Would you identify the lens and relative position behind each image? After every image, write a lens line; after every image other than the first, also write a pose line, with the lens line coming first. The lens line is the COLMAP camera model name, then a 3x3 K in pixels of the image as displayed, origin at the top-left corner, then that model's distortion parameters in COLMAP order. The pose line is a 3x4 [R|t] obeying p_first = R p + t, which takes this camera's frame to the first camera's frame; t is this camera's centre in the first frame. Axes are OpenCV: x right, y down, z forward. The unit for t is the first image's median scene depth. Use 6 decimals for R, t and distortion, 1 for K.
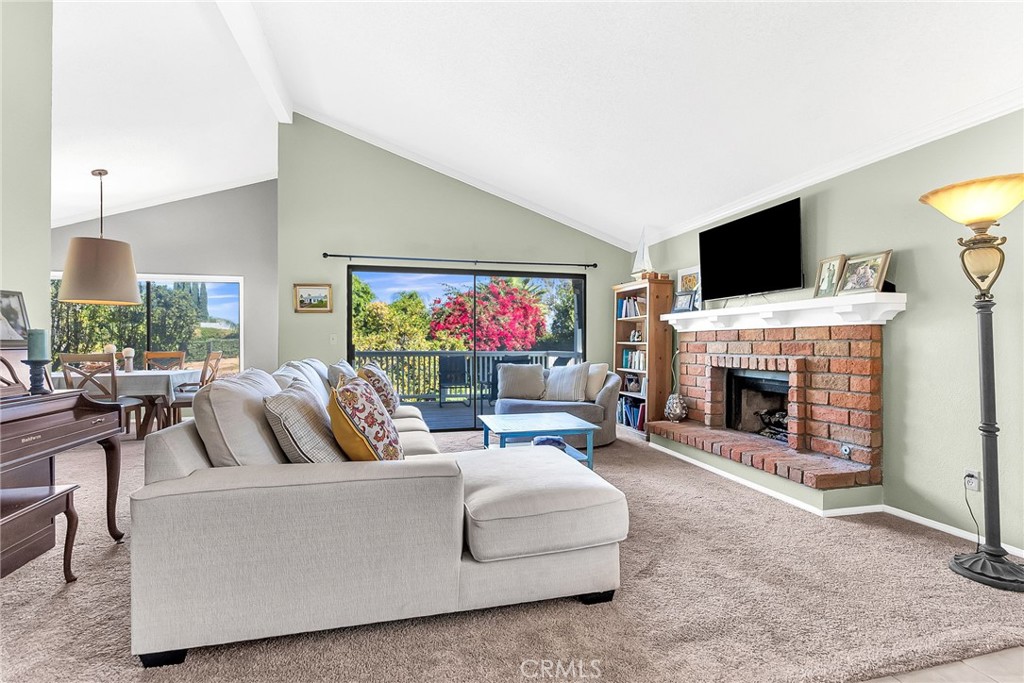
lens RADIAL K [[476.6, 0, 512.0], [0, 476.6, 341.5], [0, 0, 1]] dist [-0.000642, -0.000029]
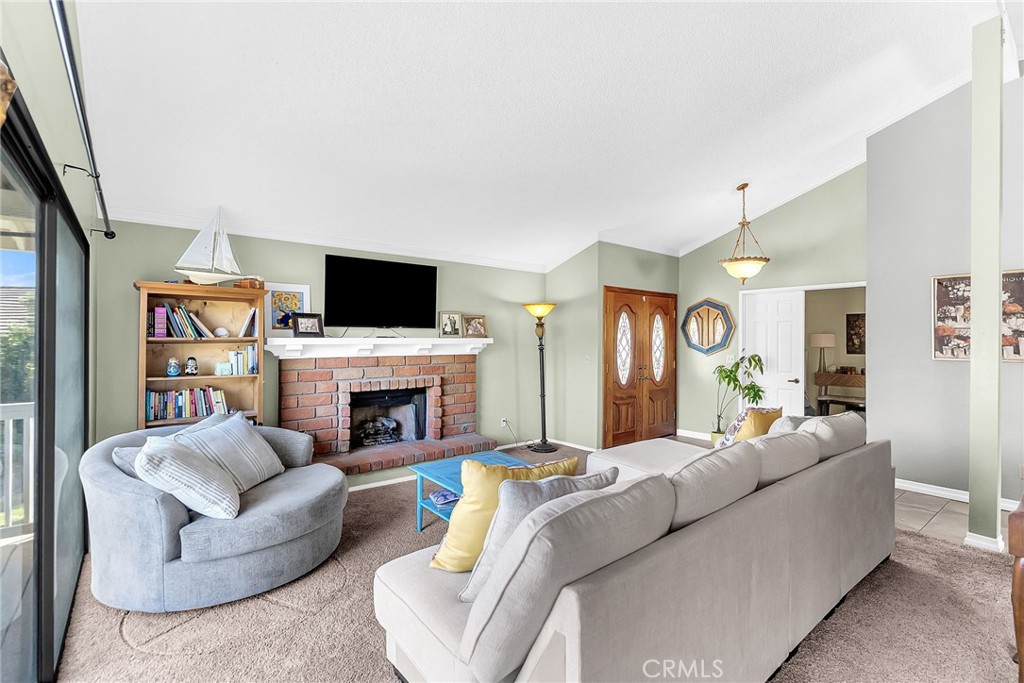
lens RADIAL K [[476.6, 0, 512.0], [0, 476.6, 341.5], [0, 0, 1]] dist [-0.000642, -0.000029]
pose [[-0.422563, -0.003652, 0.906326, -0.682861], [-0.003414, 0.999991, 0.002437, -0.063782], [-0.906327, -0.002064, -0.422572, 1.170395]]
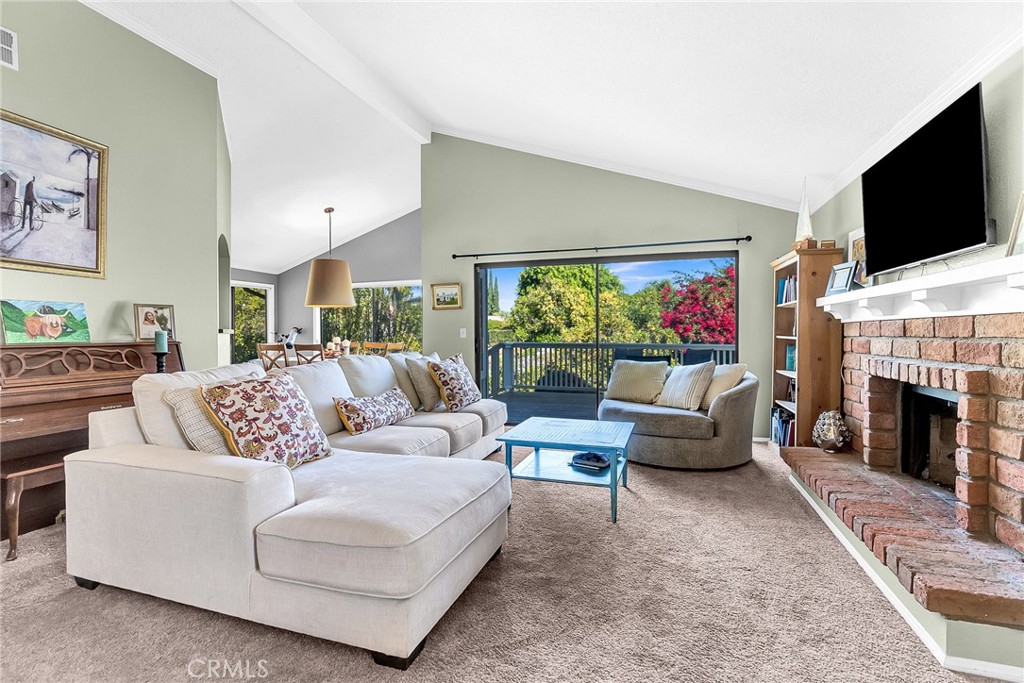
lens RADIAL K [[464.0, 0, 511.5], [0, 464.0, 335.6], [0, 0, 1]] dist [-0.000592, 0.000189]
pose [[0.846400, 0.001231, -0.532547, 0.356748], [0.004188, 0.999951, 0.008968, -0.010513], [0.532532, -0.009821, 0.846353, 0.204080]]
